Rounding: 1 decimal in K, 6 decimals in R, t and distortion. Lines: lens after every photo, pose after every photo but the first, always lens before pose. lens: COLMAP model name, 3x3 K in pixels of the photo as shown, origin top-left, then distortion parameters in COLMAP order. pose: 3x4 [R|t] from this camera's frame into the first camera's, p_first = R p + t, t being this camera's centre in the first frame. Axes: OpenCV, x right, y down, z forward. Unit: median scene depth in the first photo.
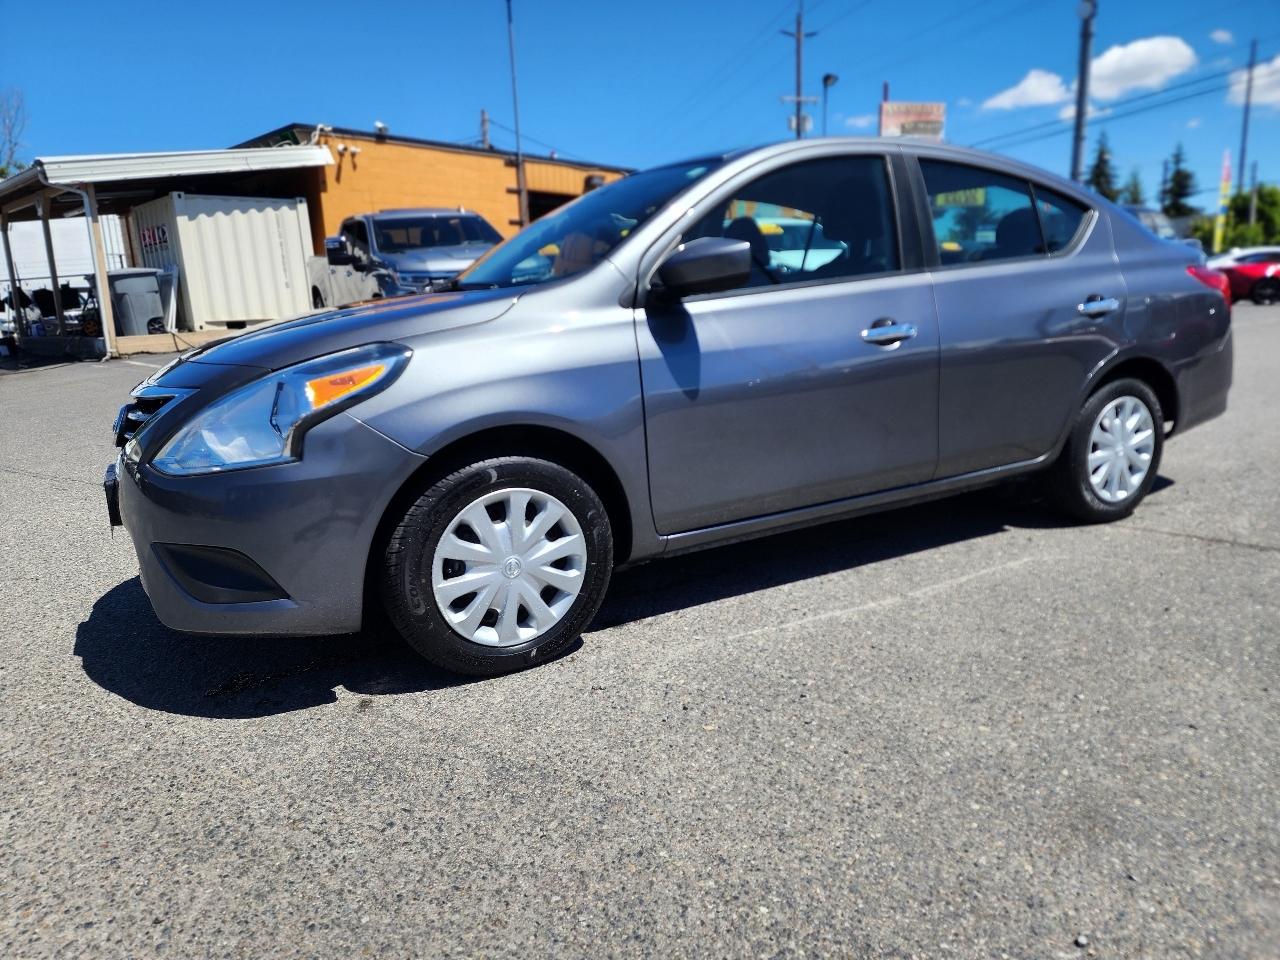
lens RADIAL K [[849.9, 0, 640.0], [0, 849.9, 480.0], [0, 0, 1]] dist [0.101357, -0.101010]
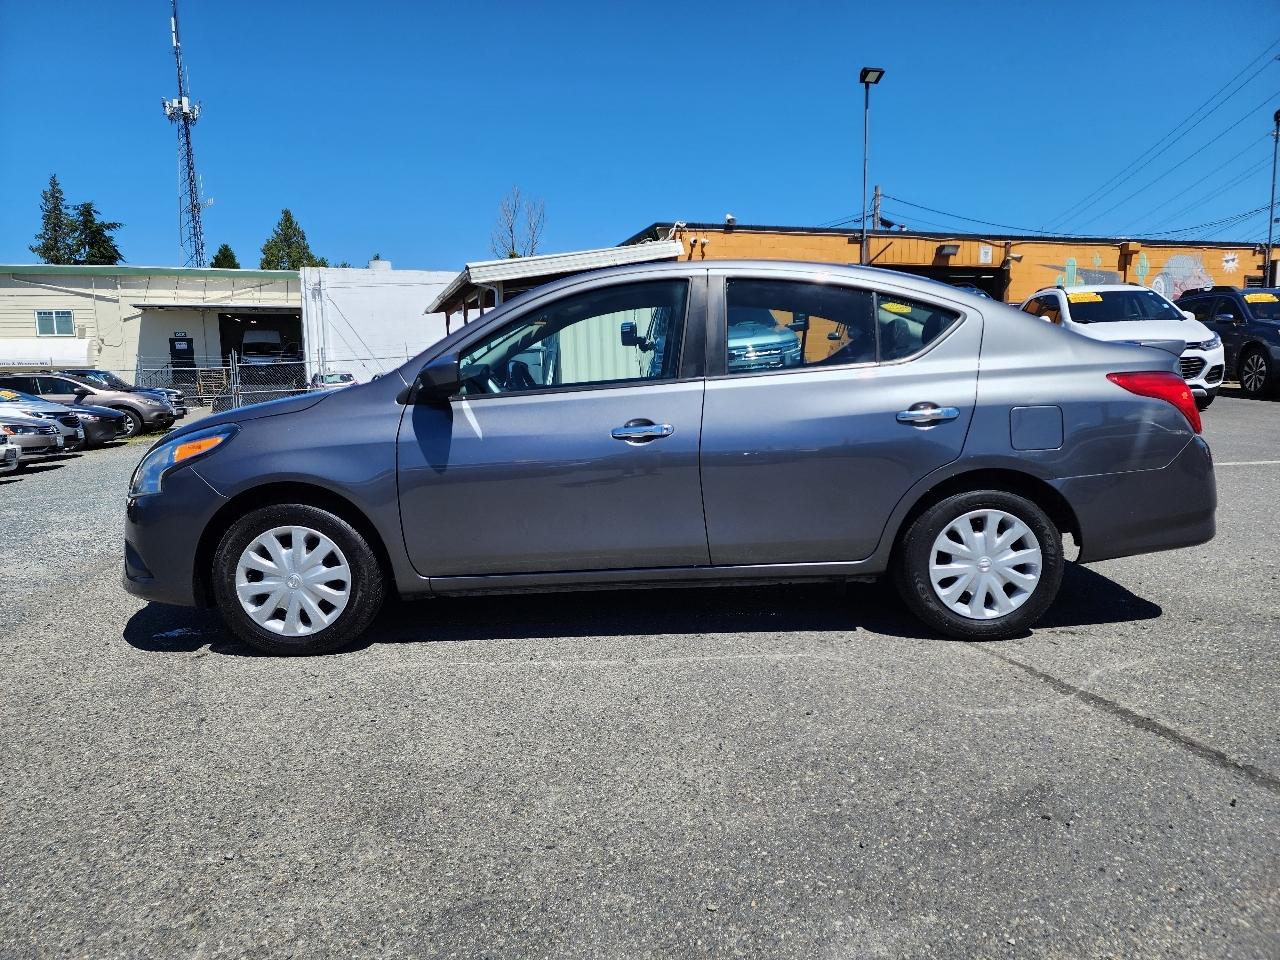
lens RADIAL K [[849.9, 0, 640.0], [0, 849.9, 480.0], [0, 0, 1]] dist [0.101357, -0.101010]
pose [[0.874827, 0.077350, -0.478220, 0.195210], [-0.111019, 0.992909, -0.042494, -0.012861], [0.471542, 0.090266, 0.877211, -0.002209]]
